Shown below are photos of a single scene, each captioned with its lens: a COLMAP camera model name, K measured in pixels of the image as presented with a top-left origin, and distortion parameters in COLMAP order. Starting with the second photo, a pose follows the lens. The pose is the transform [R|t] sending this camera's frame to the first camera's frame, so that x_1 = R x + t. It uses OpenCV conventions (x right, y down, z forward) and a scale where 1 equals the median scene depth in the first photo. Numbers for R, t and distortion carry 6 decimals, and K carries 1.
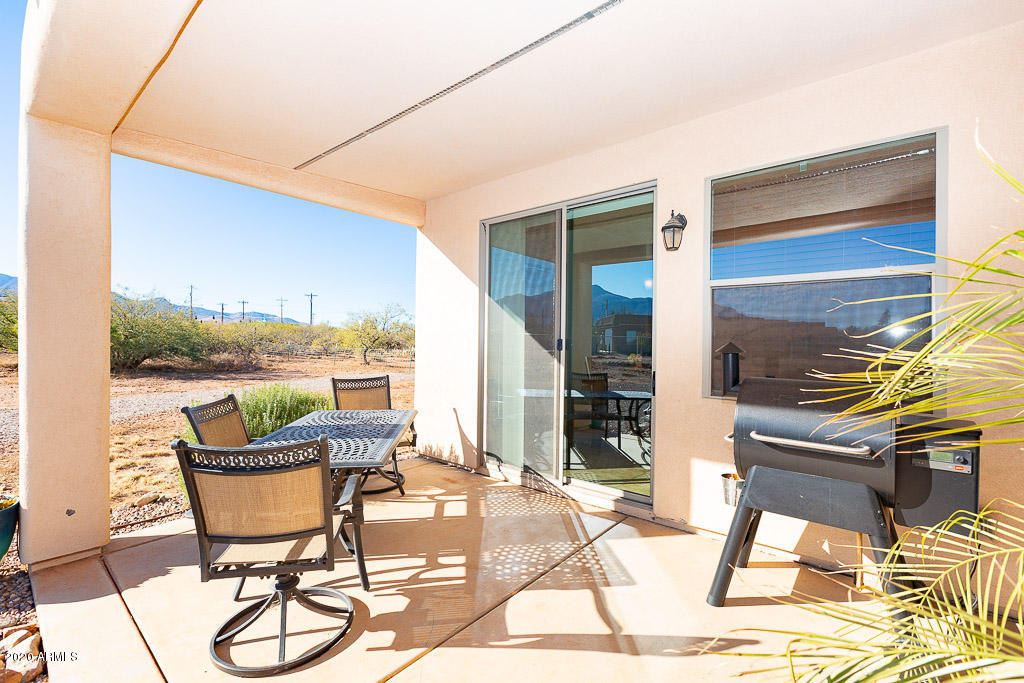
lens RADIAL K [[451.6, 0, 512.0], [0, 451.6, 341.5], [0, 0, 1]] dist [-0.000006, -0.000032]
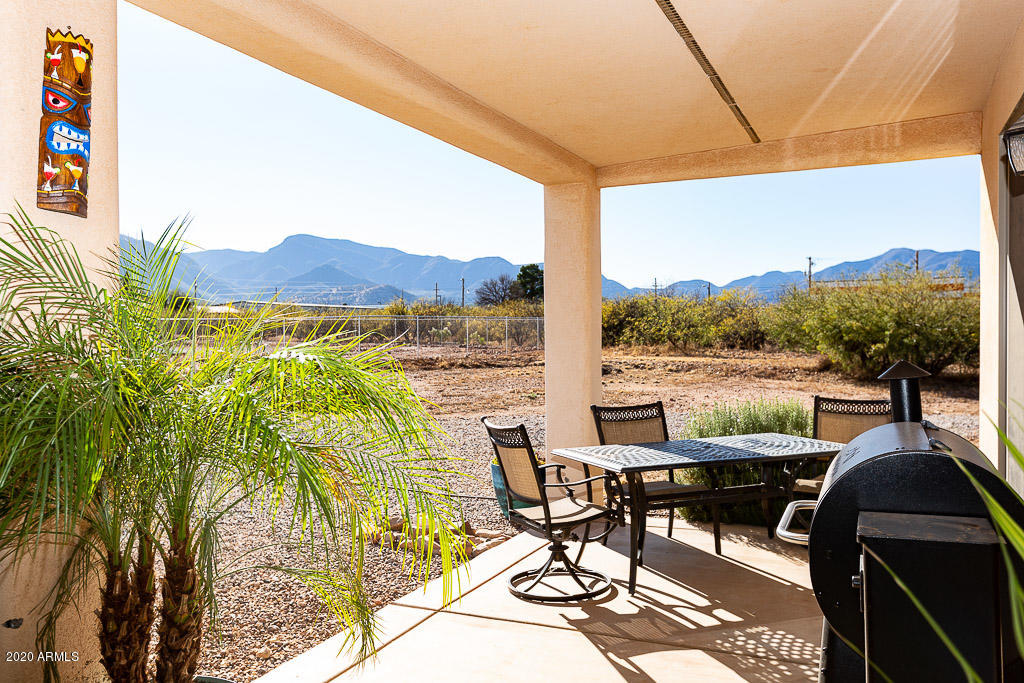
lens RADIAL K [[796.4, 0, 512.0], [0, 796.4, 341.5], [0, 0, 1]] dist [0.000627, 0.000276]
pose [[0.264623, -0.000115, -0.964352, 1.261246], [0.004900, 0.999987, 0.001225, -0.023880], [0.964339, -0.005049, 0.264620, 0.253469]]
